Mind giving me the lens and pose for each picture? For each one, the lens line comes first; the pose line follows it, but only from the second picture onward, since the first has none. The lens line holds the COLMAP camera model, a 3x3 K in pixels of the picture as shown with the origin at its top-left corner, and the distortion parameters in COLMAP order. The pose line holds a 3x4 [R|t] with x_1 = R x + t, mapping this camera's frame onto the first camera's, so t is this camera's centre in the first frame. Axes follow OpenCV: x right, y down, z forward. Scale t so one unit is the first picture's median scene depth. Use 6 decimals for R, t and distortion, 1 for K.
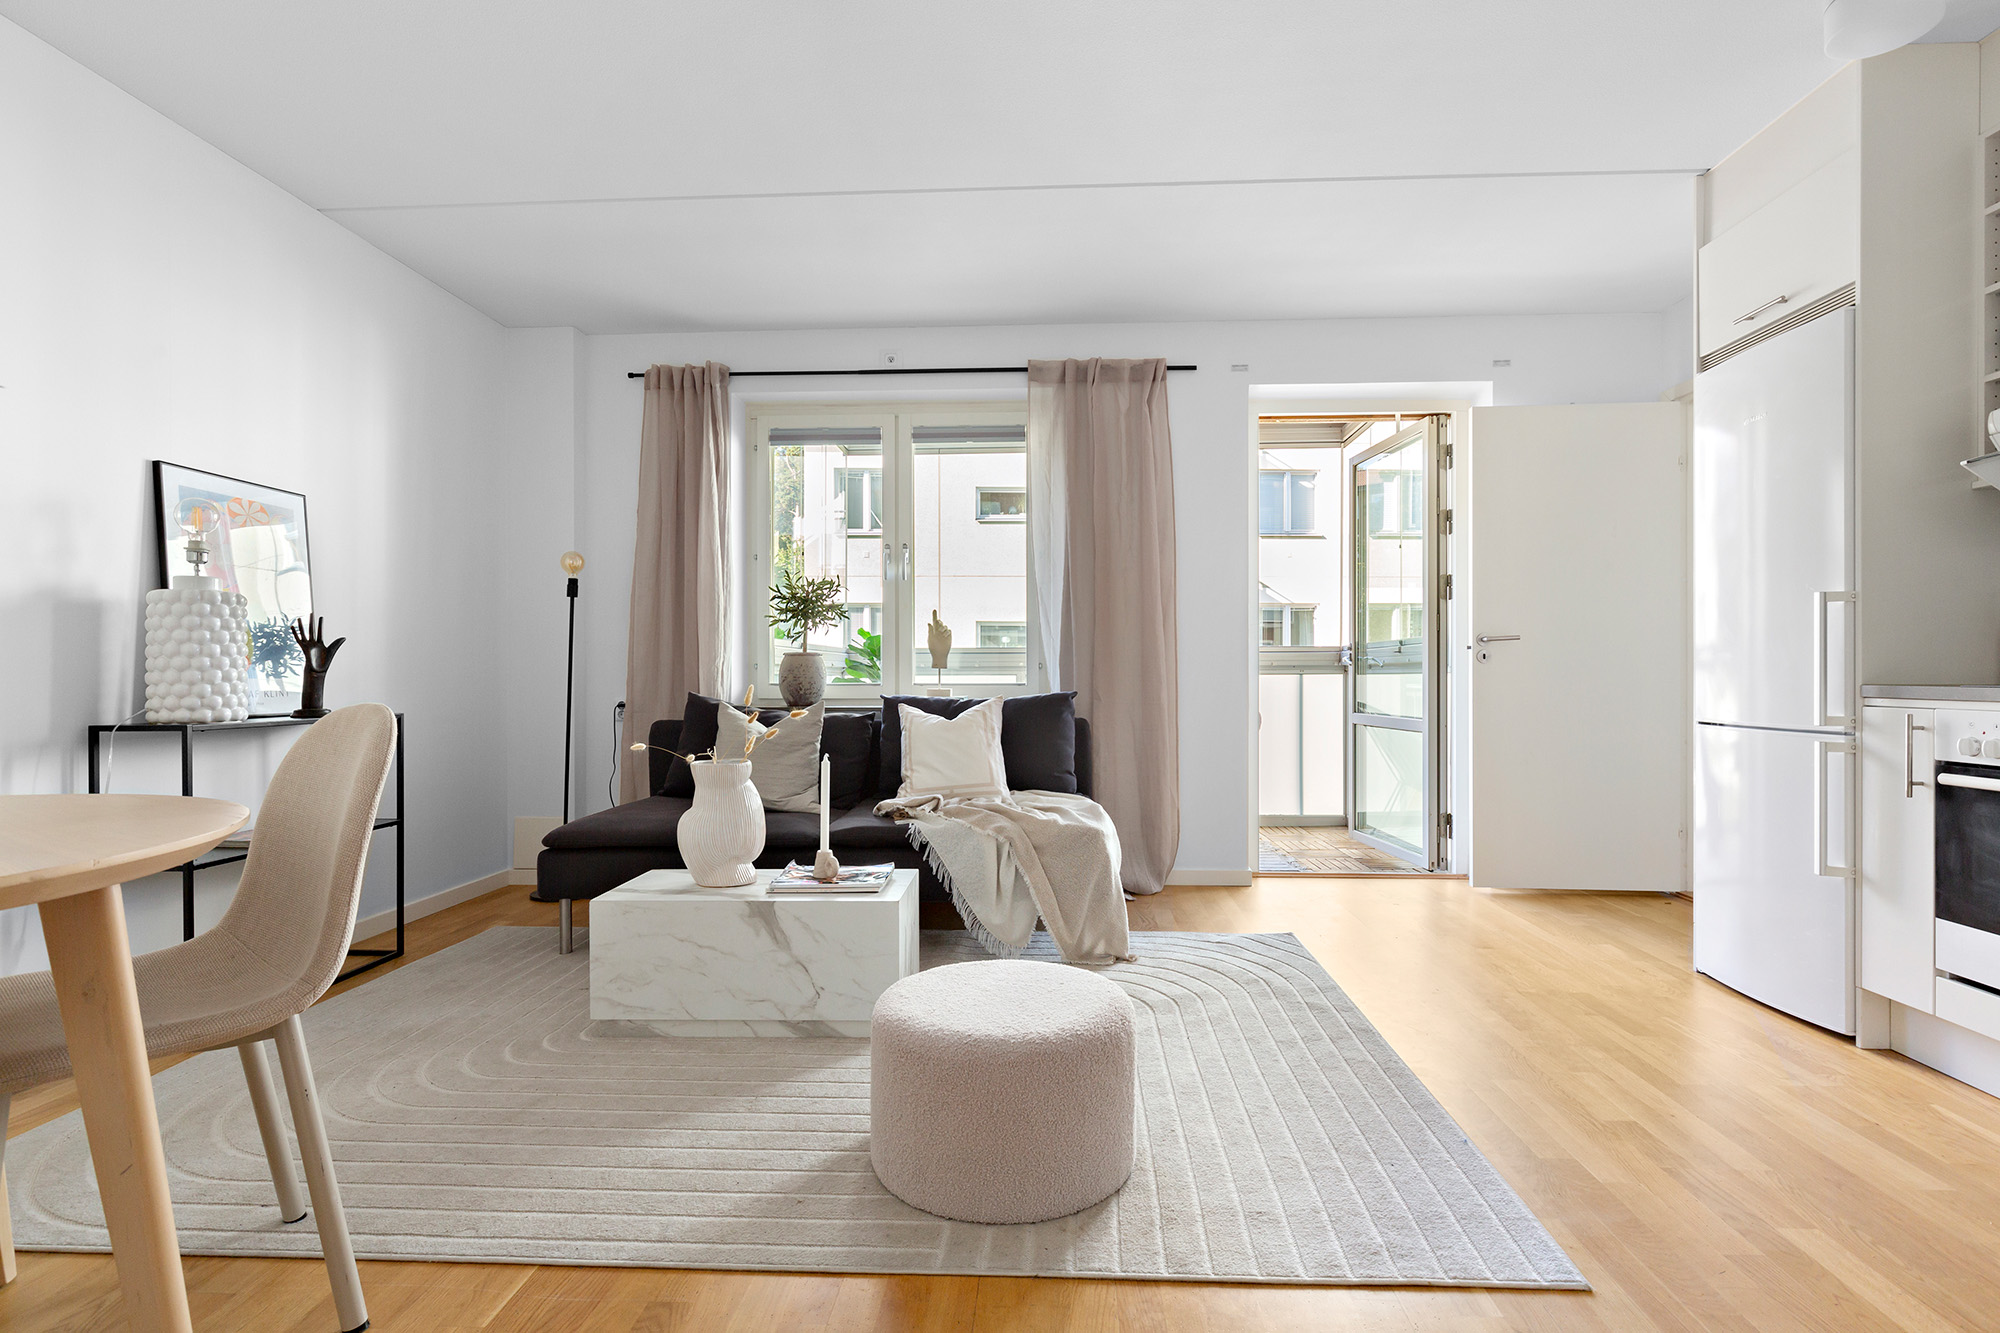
lens RADIAL K [[976.8, 0, 1028.1], [0, 976.8, 672.2], [0, 0, 1]] dist [-0.003858, 0.000351]
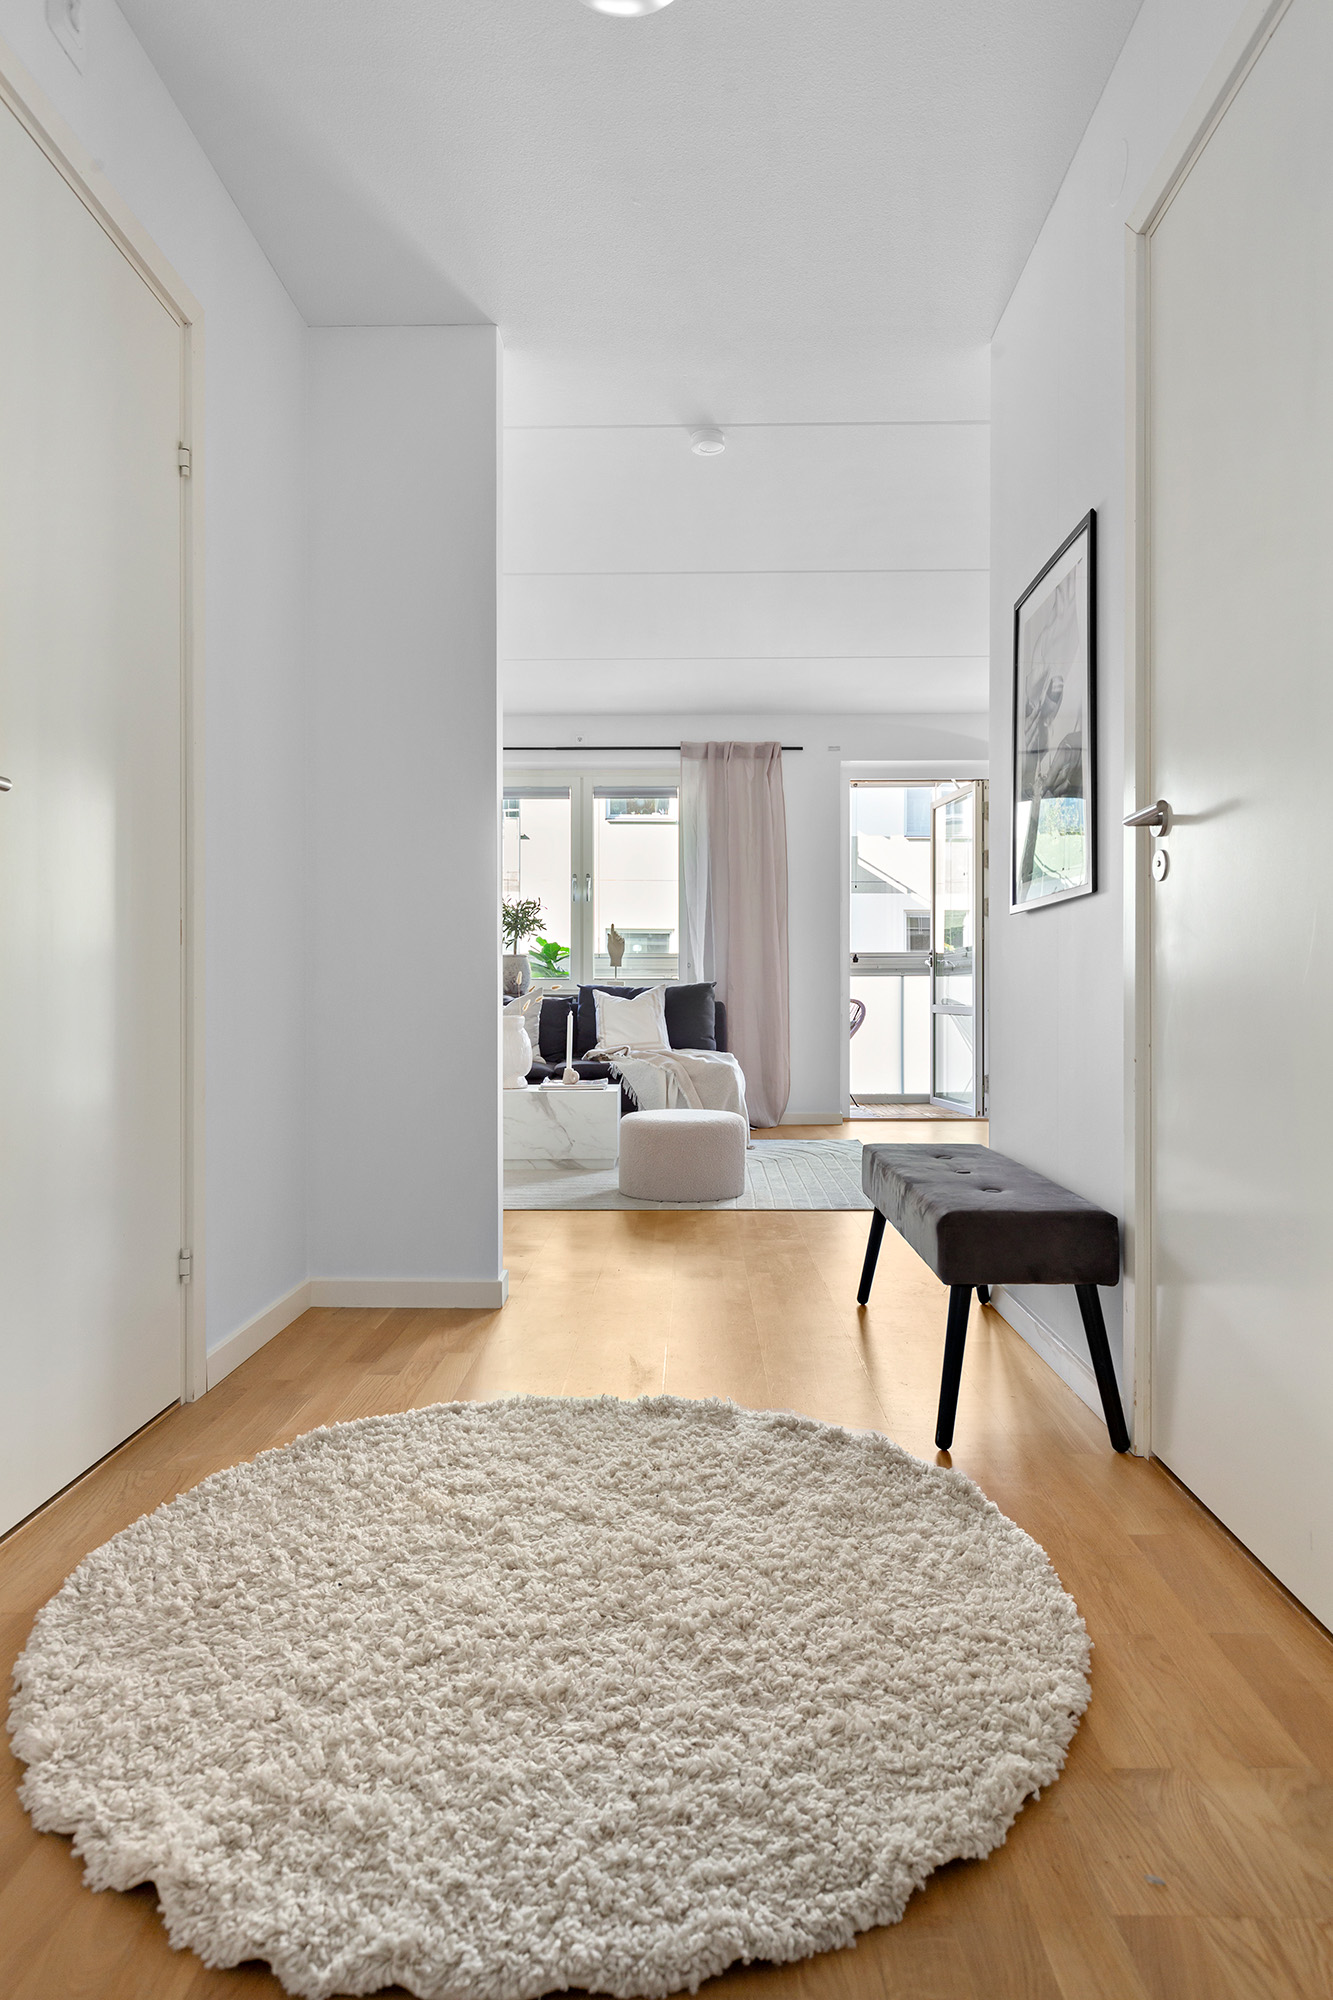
lens RADIAL K [[1206.3, 0, 677.3], [0, 1206.3, 1000.0], [0, 0, 1]] dist [-0.000241, -0.000002]
pose [[0.999787, 0.000639, 0.020649, -0.044142], [-0.000792, 0.999972, 0.007427, 0.033814], [-0.020644, -0.007442, 0.999759, -0.776846]]
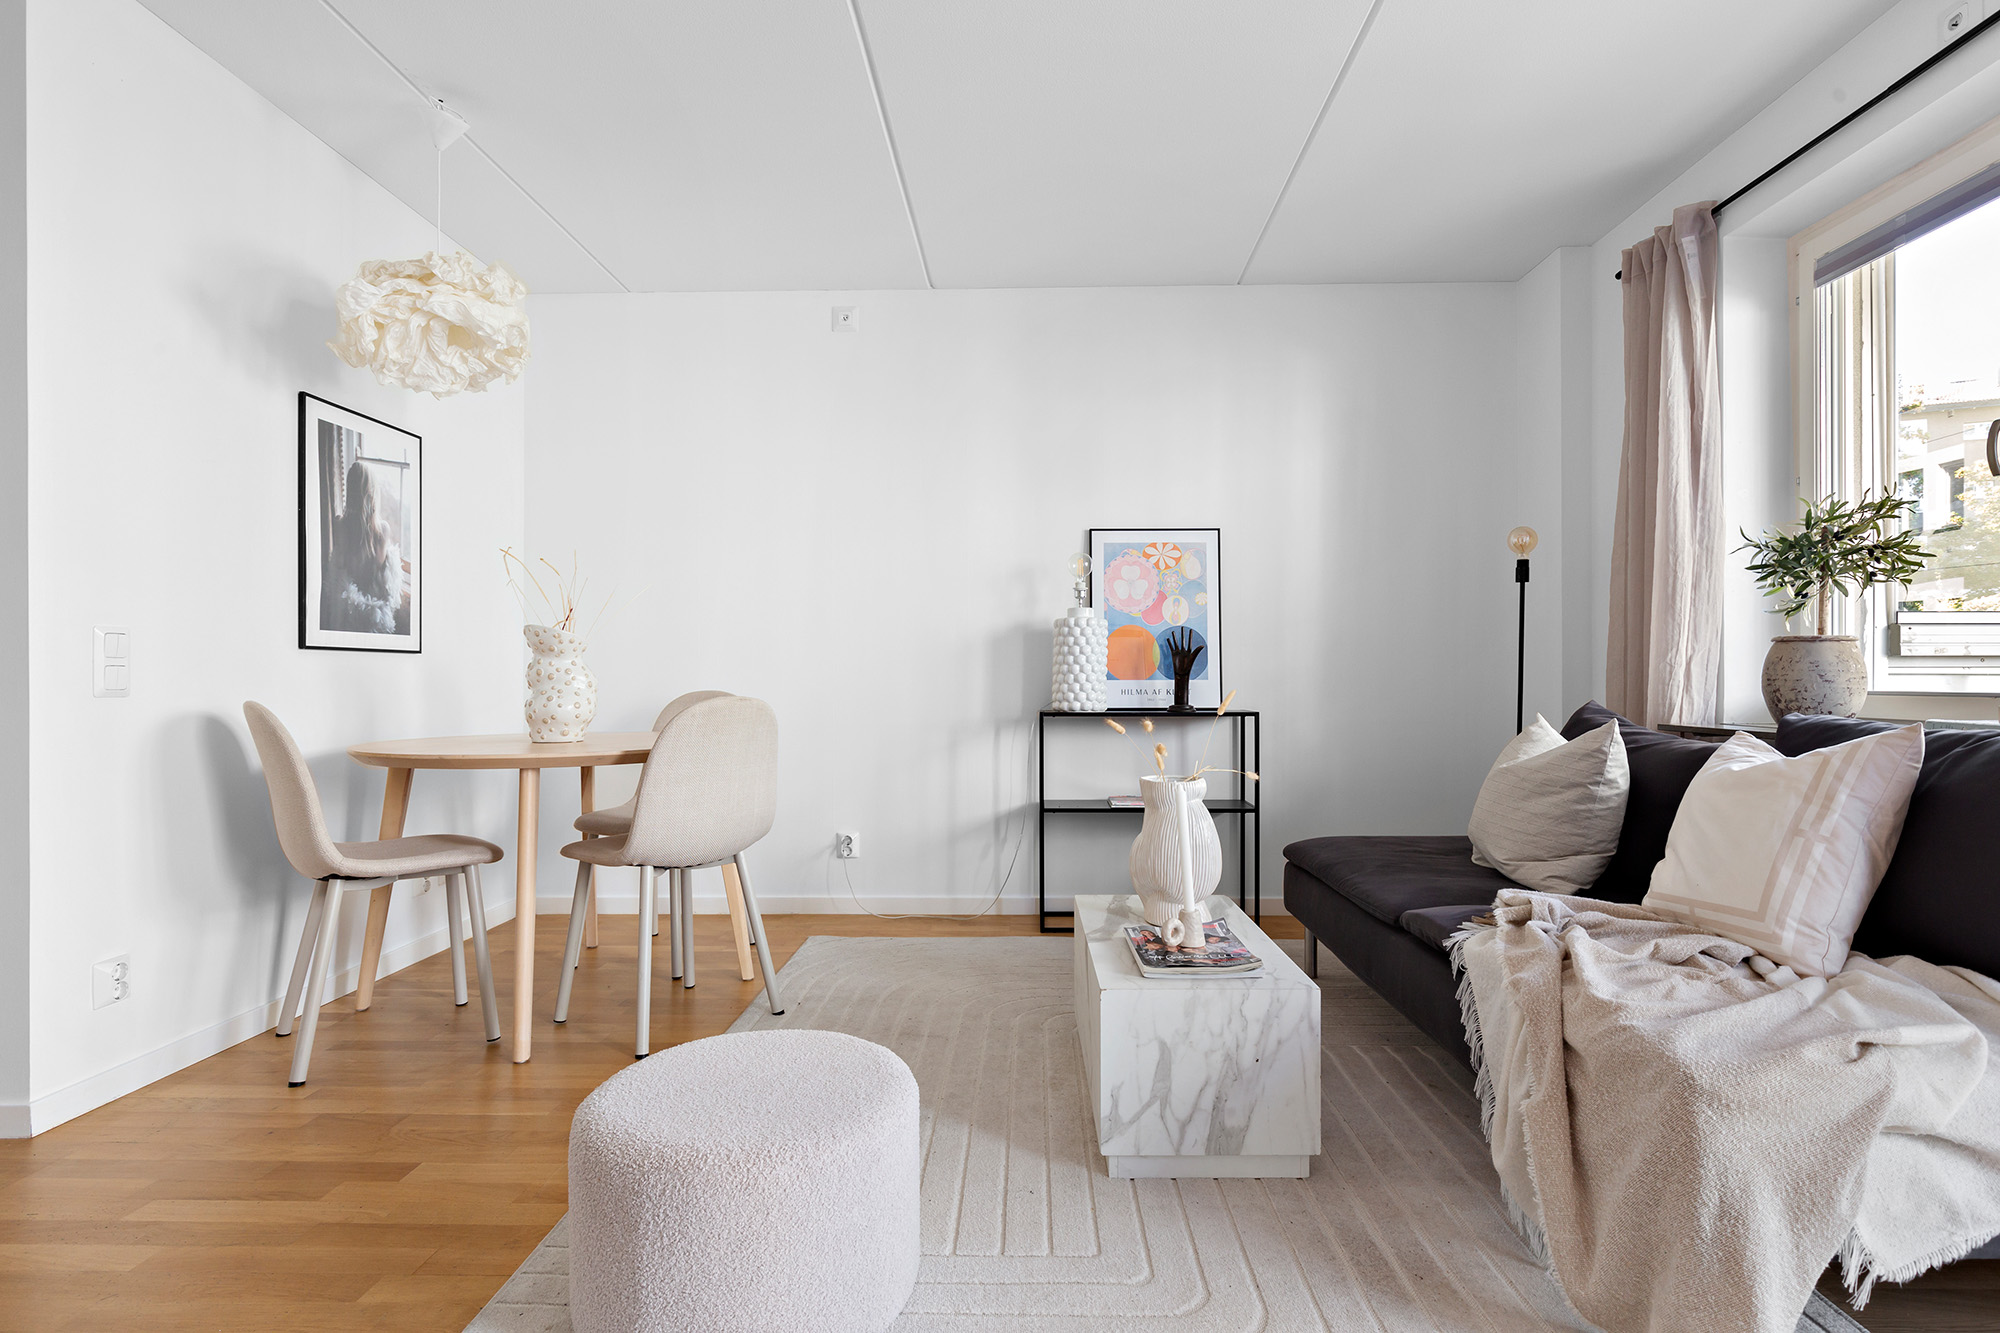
lens RADIAL K [[976.8, 0, 1018.3], [0, 976.8, 676.2], [0, 0, 1]] dist [-0.003858, 0.000351]
pose [[0.019209, -0.000738, -0.999815, 0.380647], [0.005913, 0.999982, -0.000624, 0.001064], [0.999798, -0.005900, 0.019213, 0.597812]]
